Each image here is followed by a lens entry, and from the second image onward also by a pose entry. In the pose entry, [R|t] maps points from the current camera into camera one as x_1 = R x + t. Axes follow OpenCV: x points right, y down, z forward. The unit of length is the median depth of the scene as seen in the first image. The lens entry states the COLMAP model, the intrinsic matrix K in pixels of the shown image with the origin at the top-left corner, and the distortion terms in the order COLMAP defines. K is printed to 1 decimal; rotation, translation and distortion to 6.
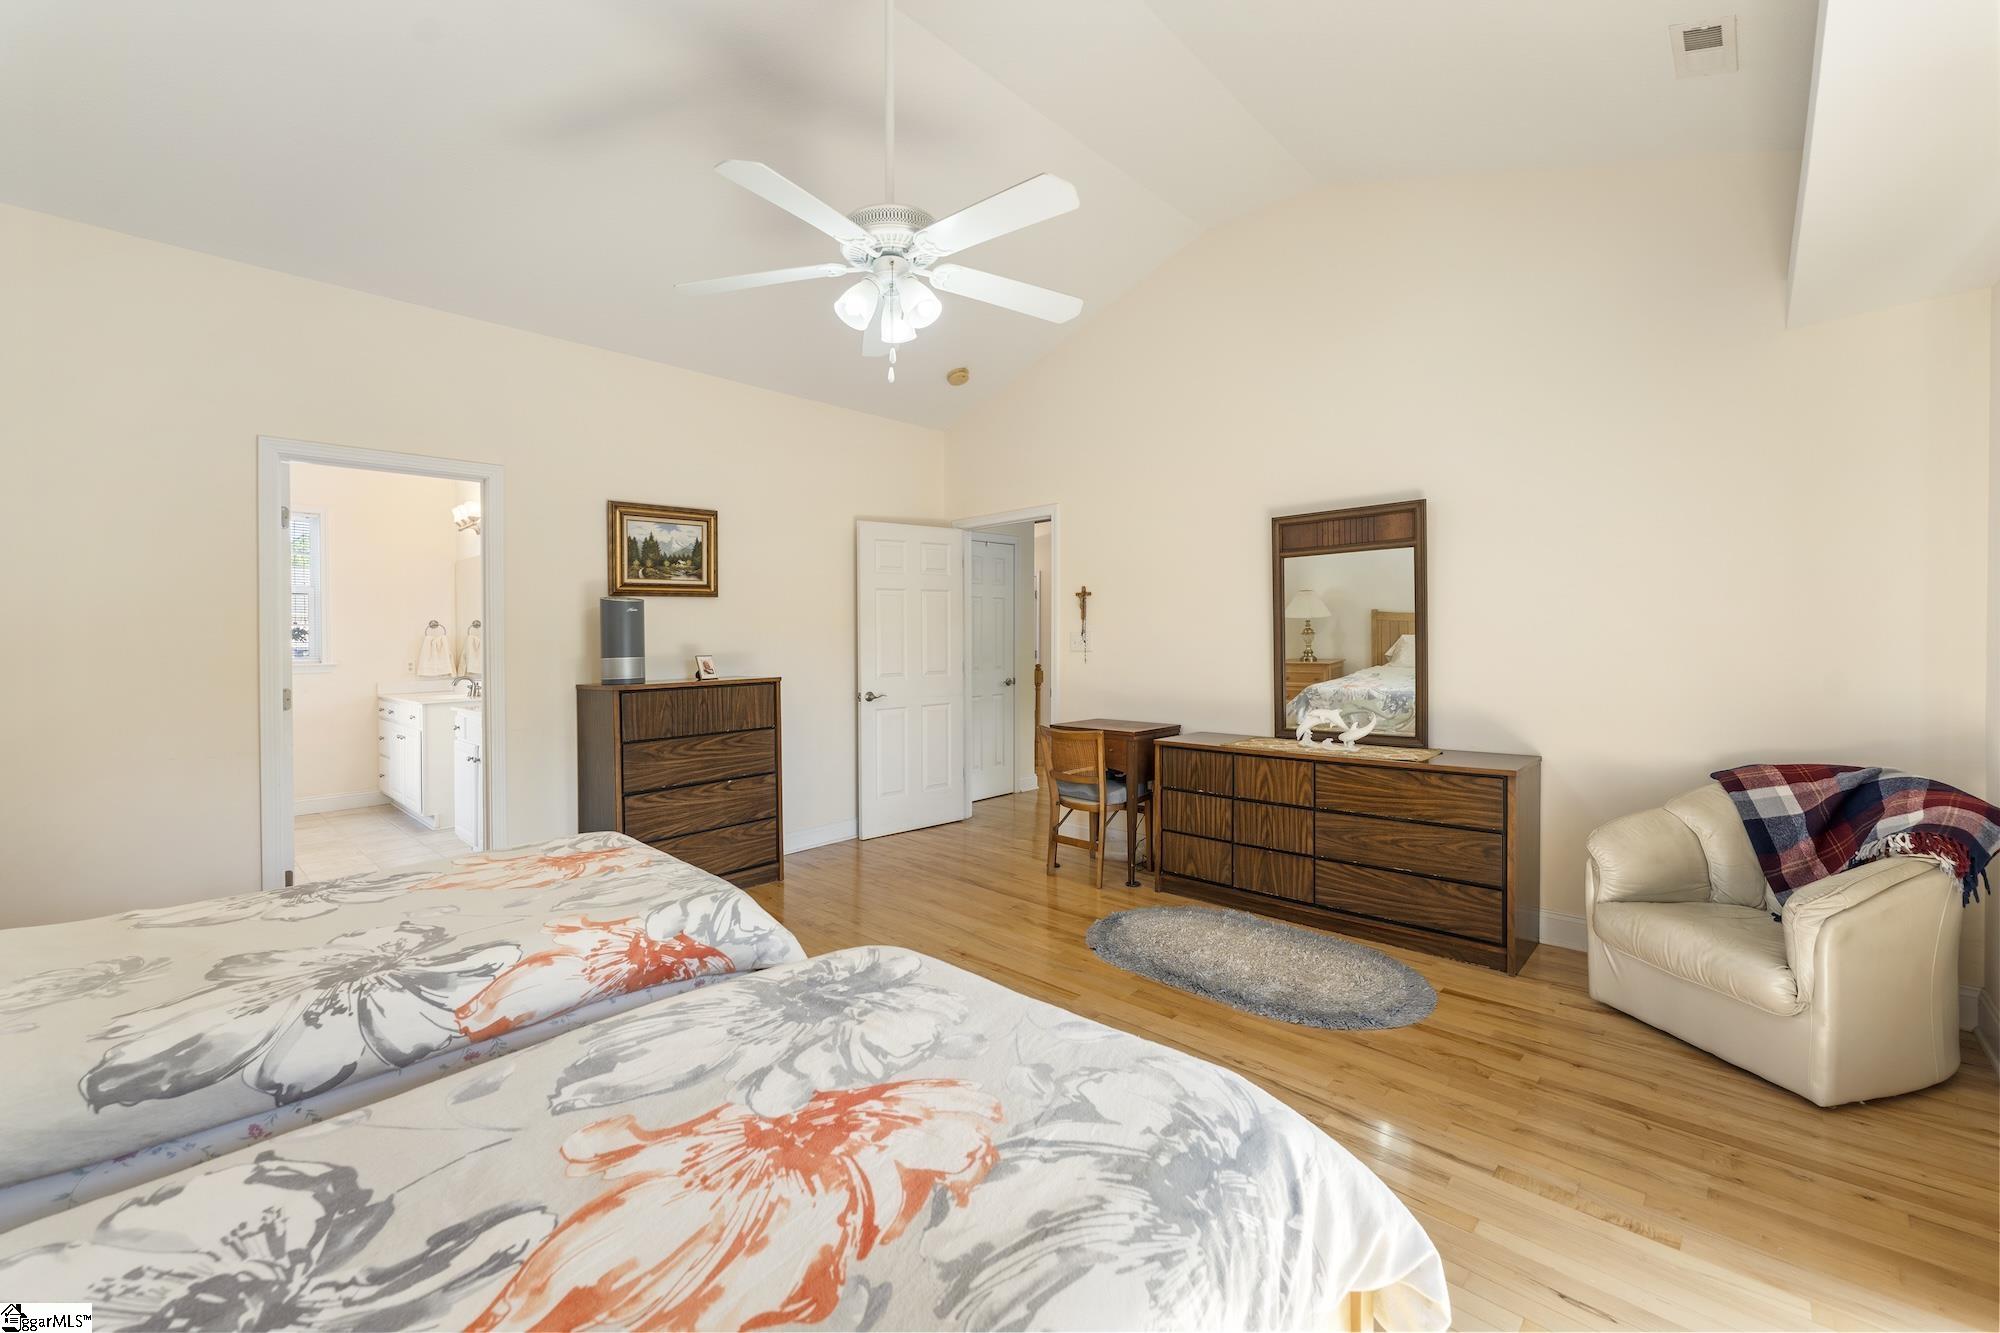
lens RADIAL K [[805.1, 0, 997.4], [0, 805.1, 653.0], [0, 0, 1]] dist [-0.000504, -0.000045]
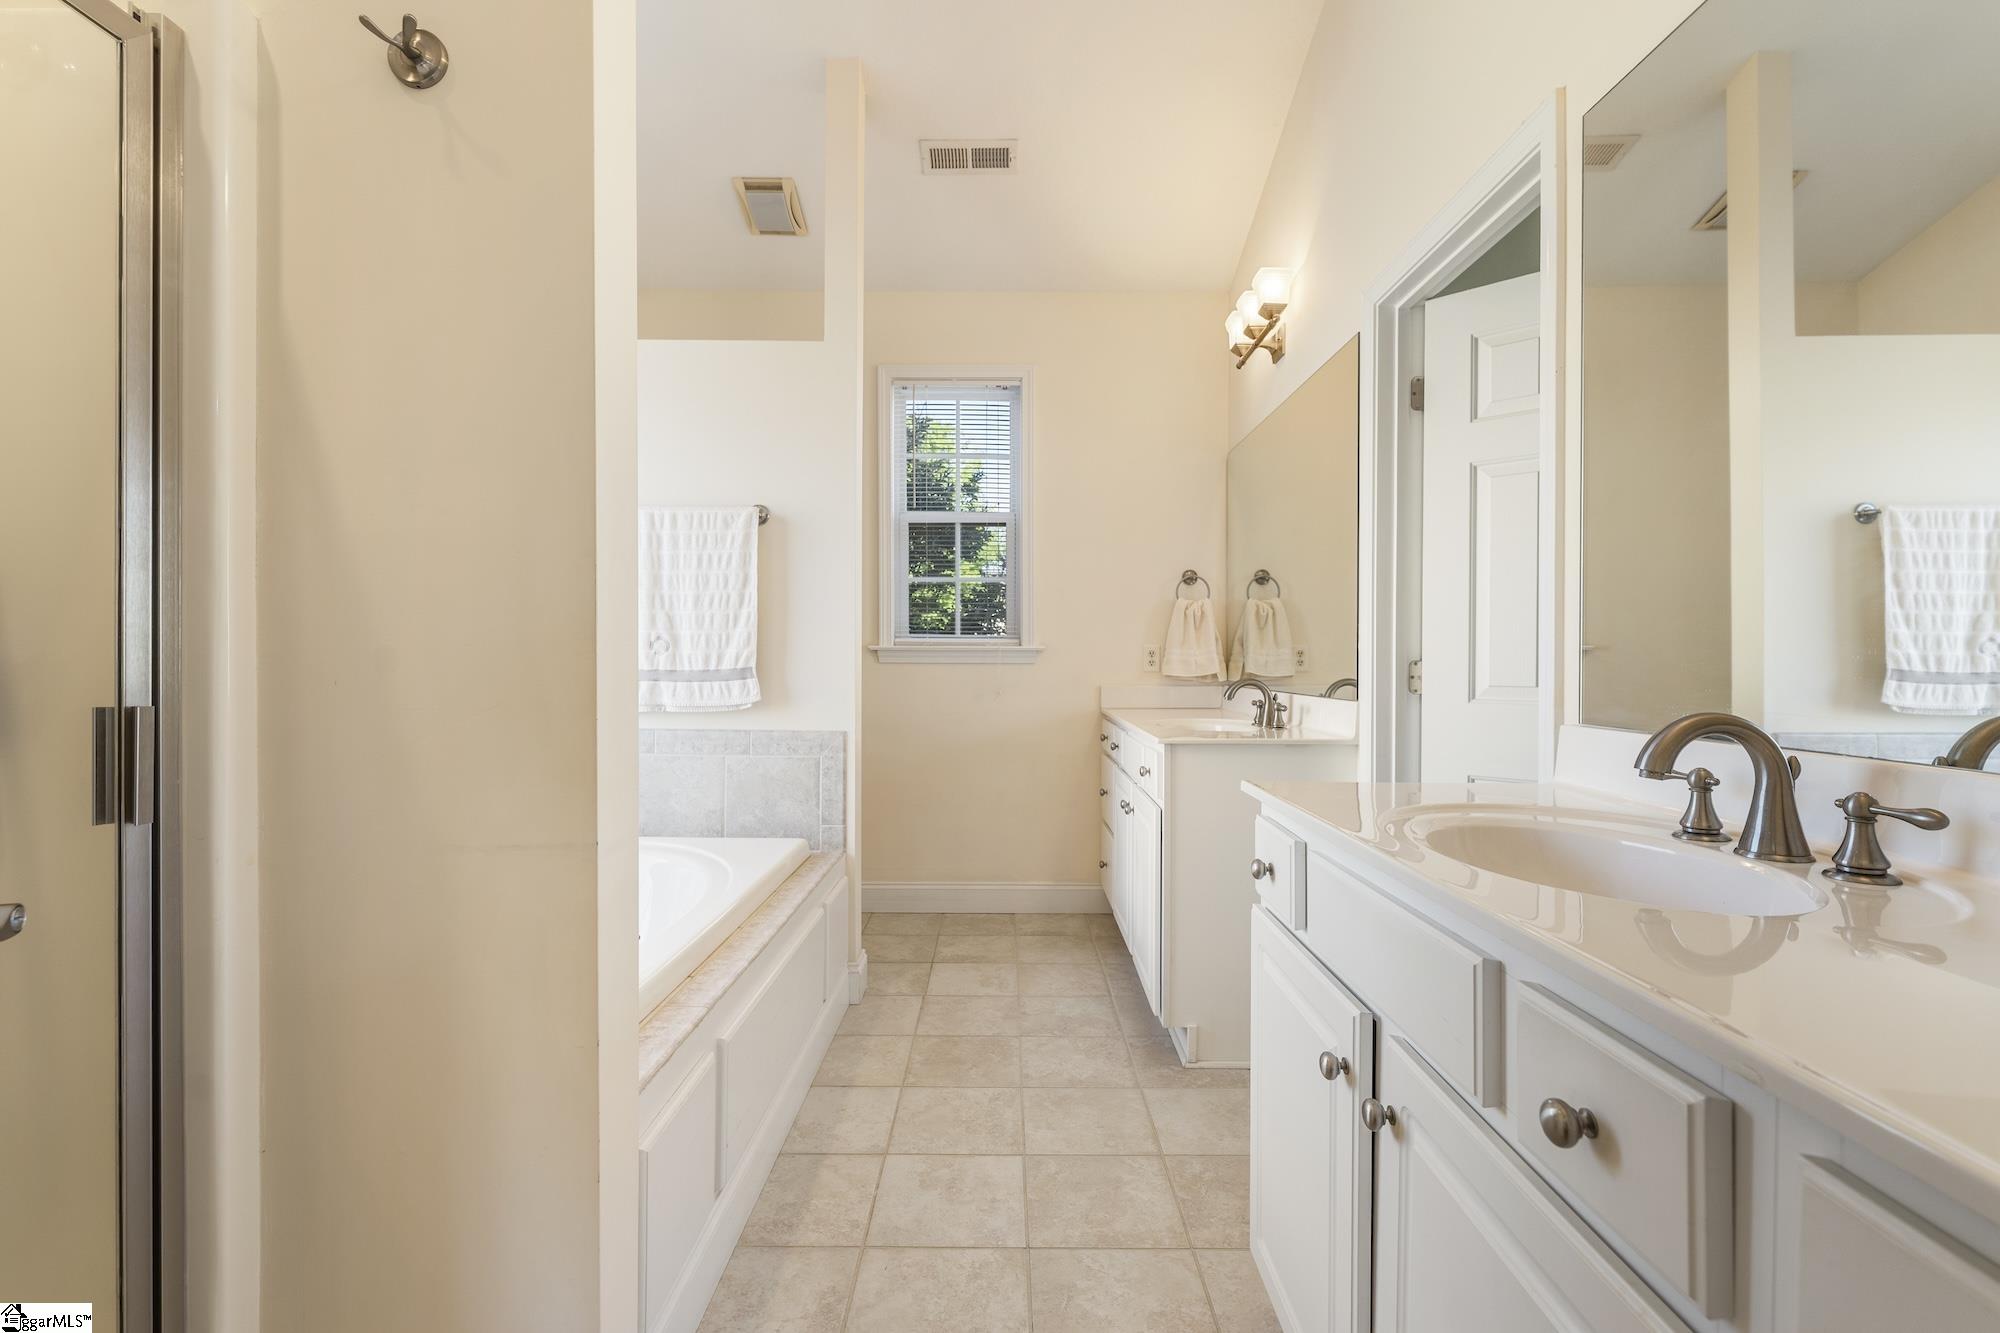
lens RADIAL K [[888.5, 0, 999.5], [0, 888.5, 655.9], [0, 0, 1]] dist [-0.000824, 0.000351]
pose [[0.682788, 0.013387, -0.730494, -0.390492], [-0.014325, 0.999885, 0.004934, 0.014872], [0.730476, 0.007095, 0.682902, 0.556116]]
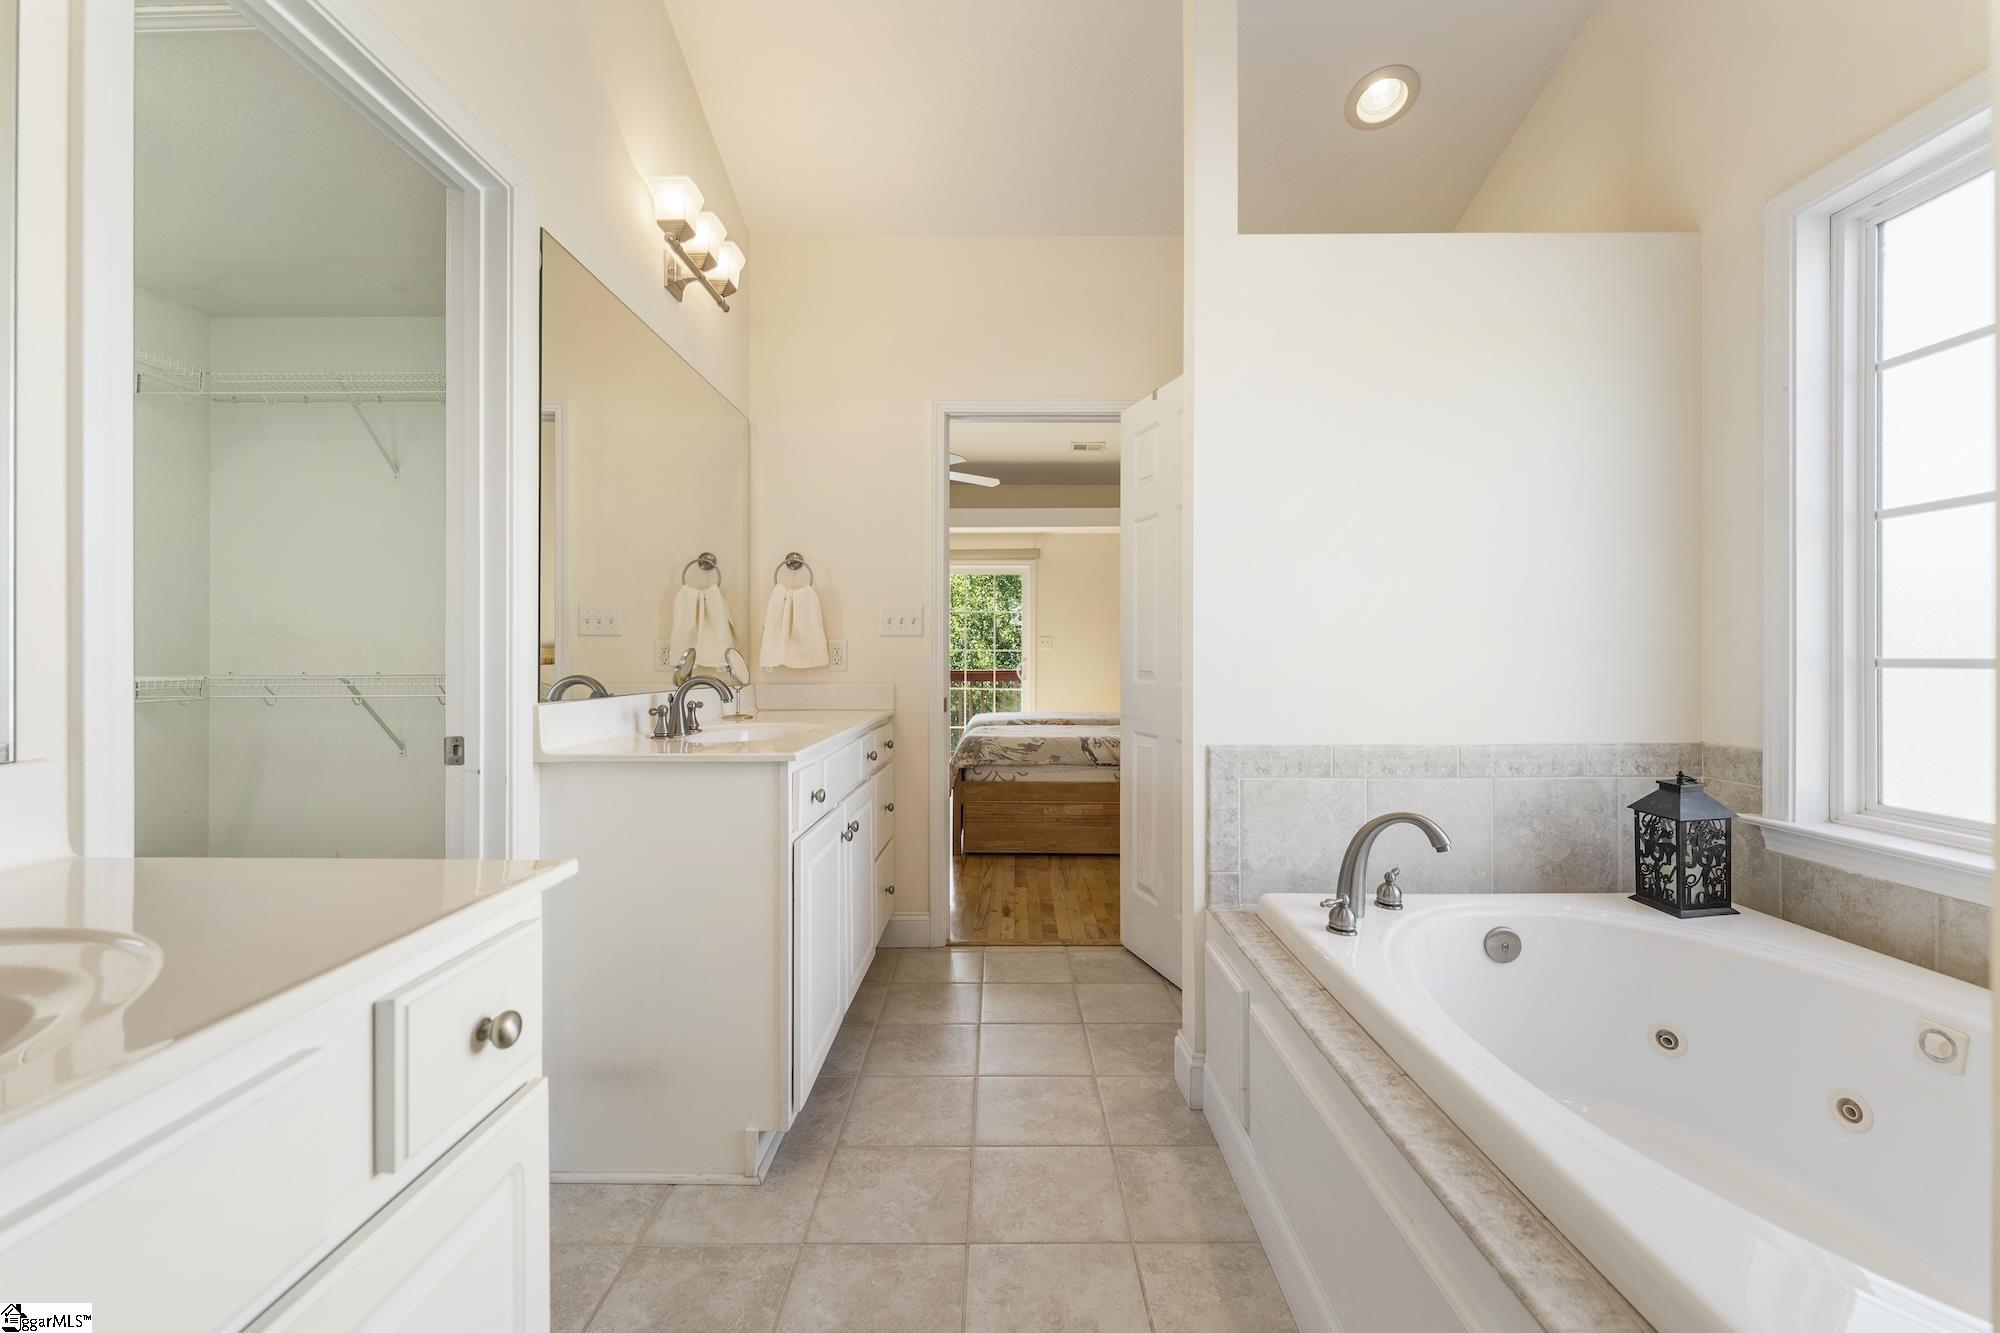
lens RADIAL K [[888.5, 0, 998.8], [0, 888.5, 661.3], [0, 0, 1]] dist [-0.000824, 0.000351]
pose [[-0.685305, 0.008727, 0.728203, -1.152069], [0.013696, 0.999906, 0.000907, 0.023981], [-0.728127, 0.010595, -0.685360, 1.268462]]
